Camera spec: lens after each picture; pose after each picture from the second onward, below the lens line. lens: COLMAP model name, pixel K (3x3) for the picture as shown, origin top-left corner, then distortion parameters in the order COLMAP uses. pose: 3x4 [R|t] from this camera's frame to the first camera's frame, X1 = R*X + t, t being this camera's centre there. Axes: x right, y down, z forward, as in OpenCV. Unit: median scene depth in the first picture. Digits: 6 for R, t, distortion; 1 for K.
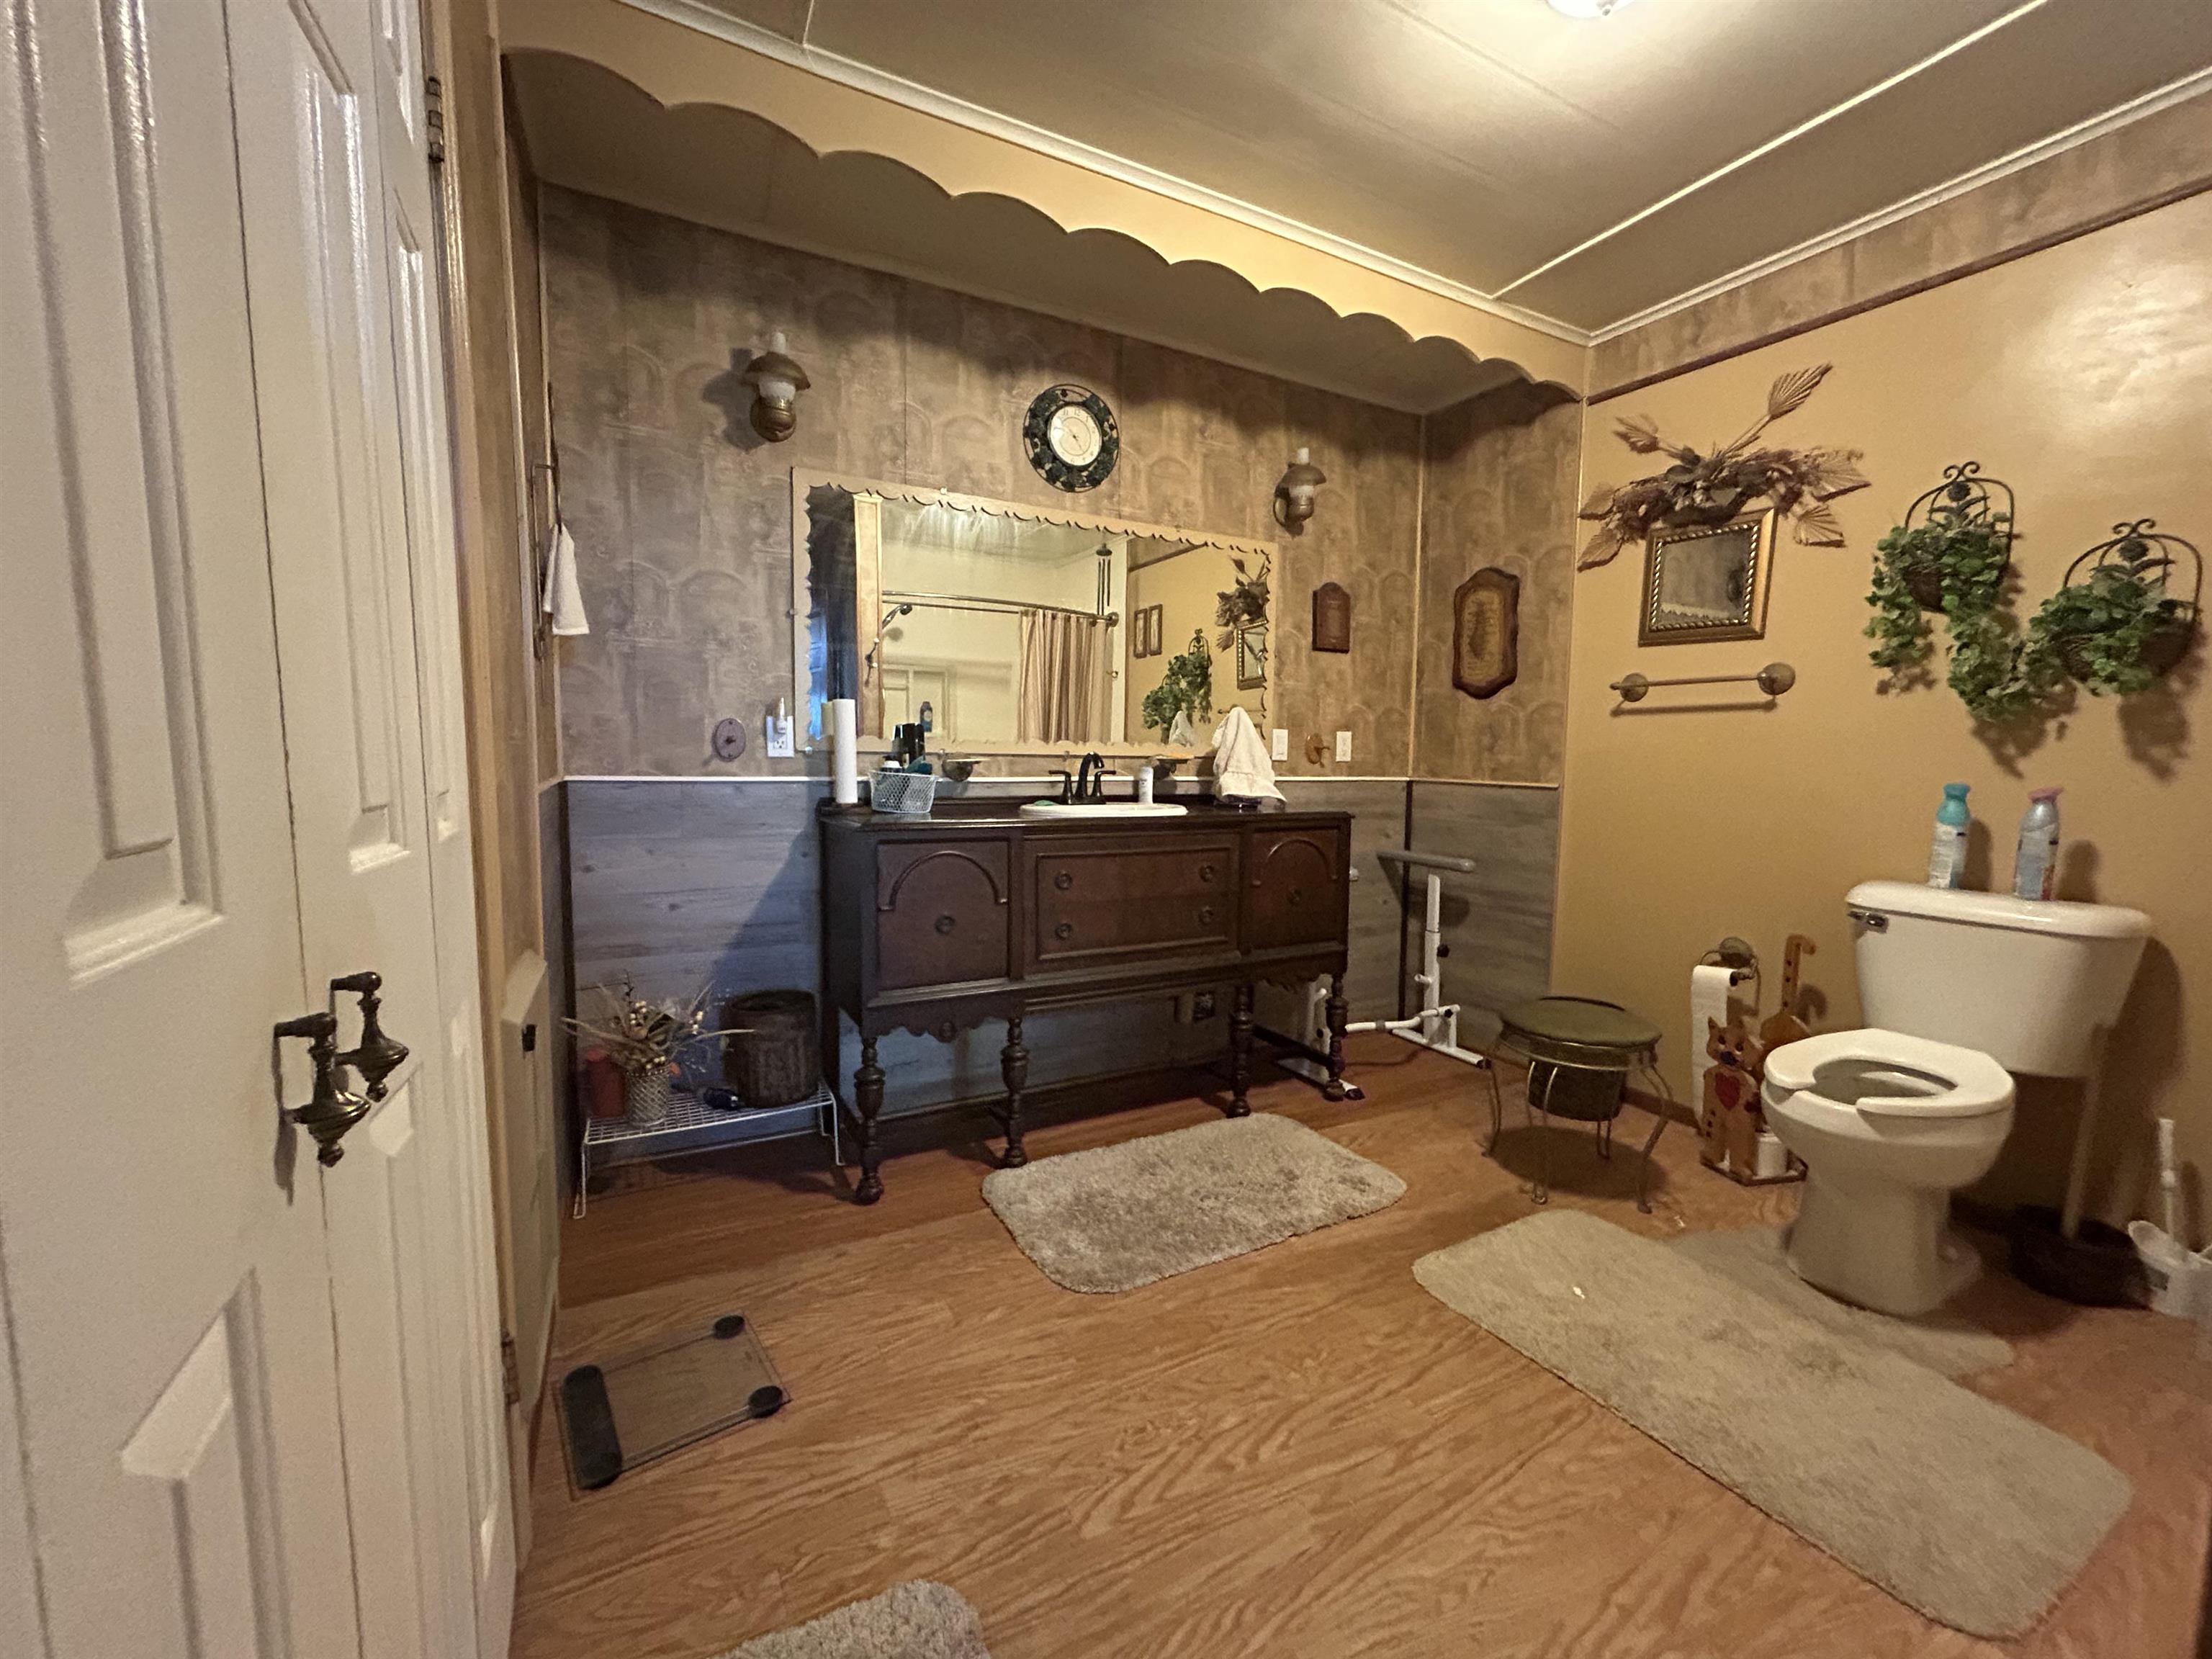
lens RADIAL K [[887.2, 0, 1098.3], [0, 887.2, 835.5], [0, 0, 1]] dist [-0.000006, 0.000150]
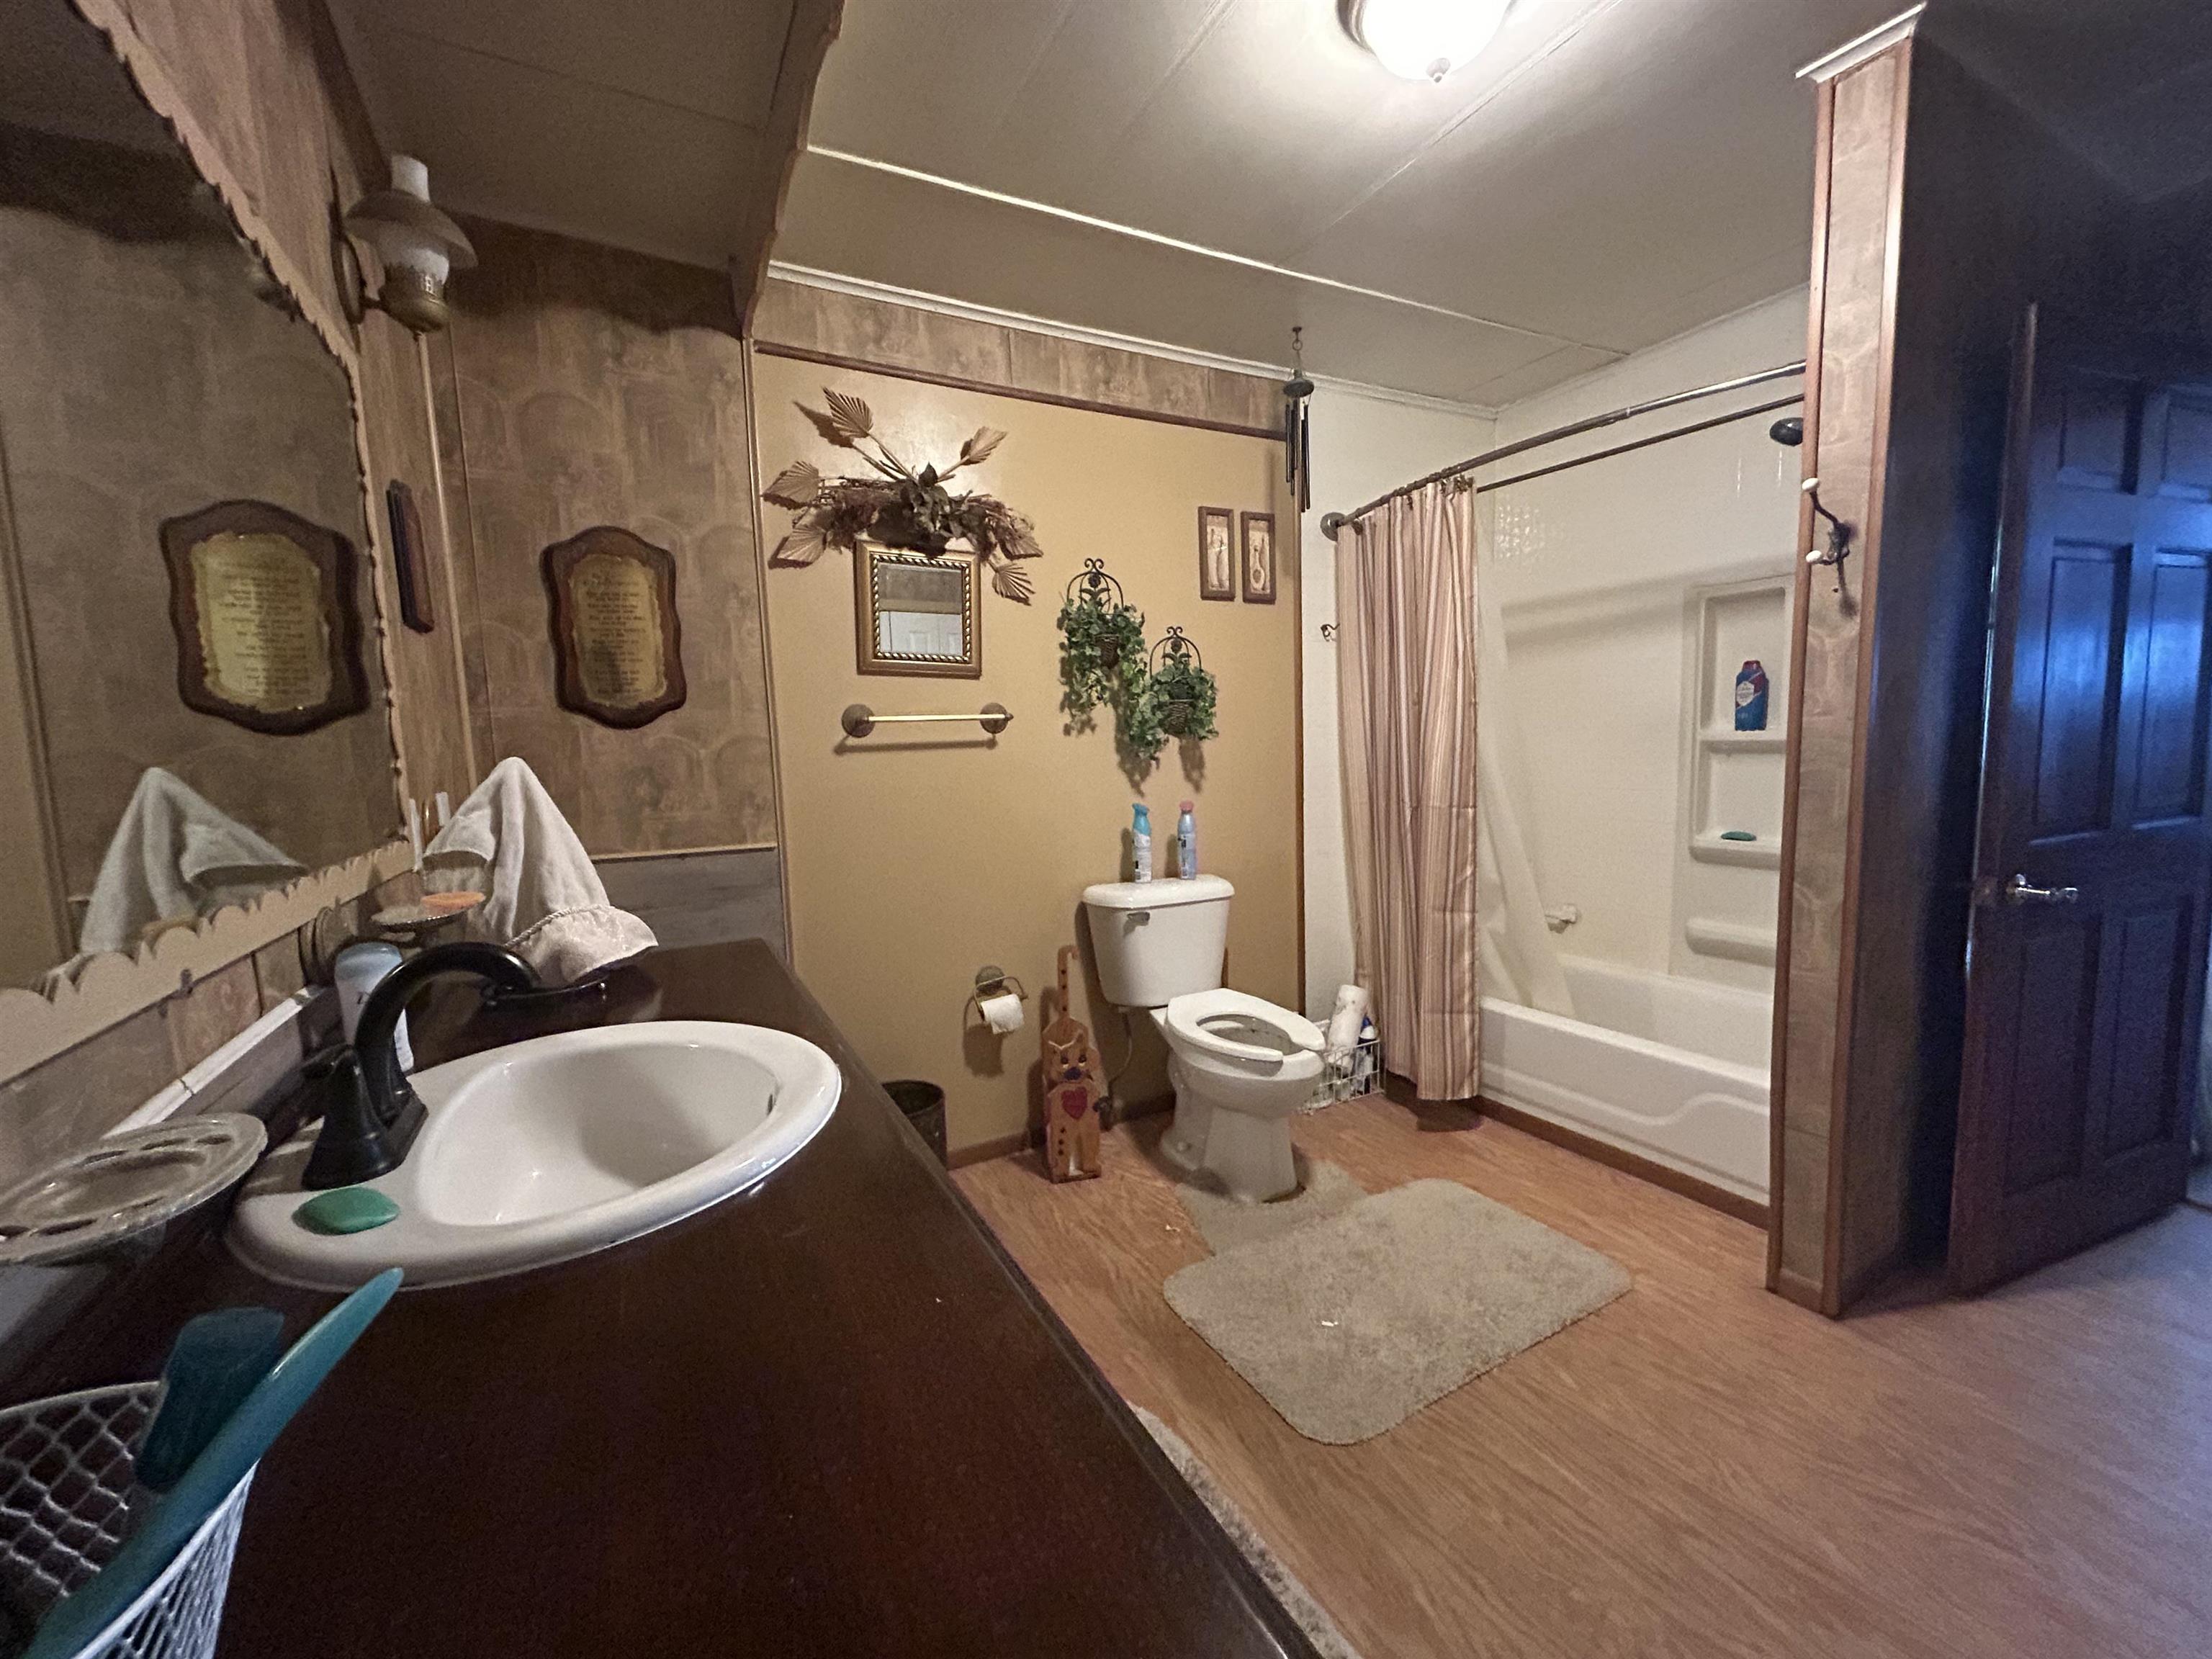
lens RADIAL K [[887.2, 0, 1103.2], [0, 887.2, 839.1], [0, 0, 1]] dist [-0.000006, 0.000150]
pose [[-0.007731, -0.122356, 0.992456, -0.317124], [0.123855, 0.984726, 0.122368, -0.152586], [-0.992270, 0.123866, 0.007542, 0.905617]]
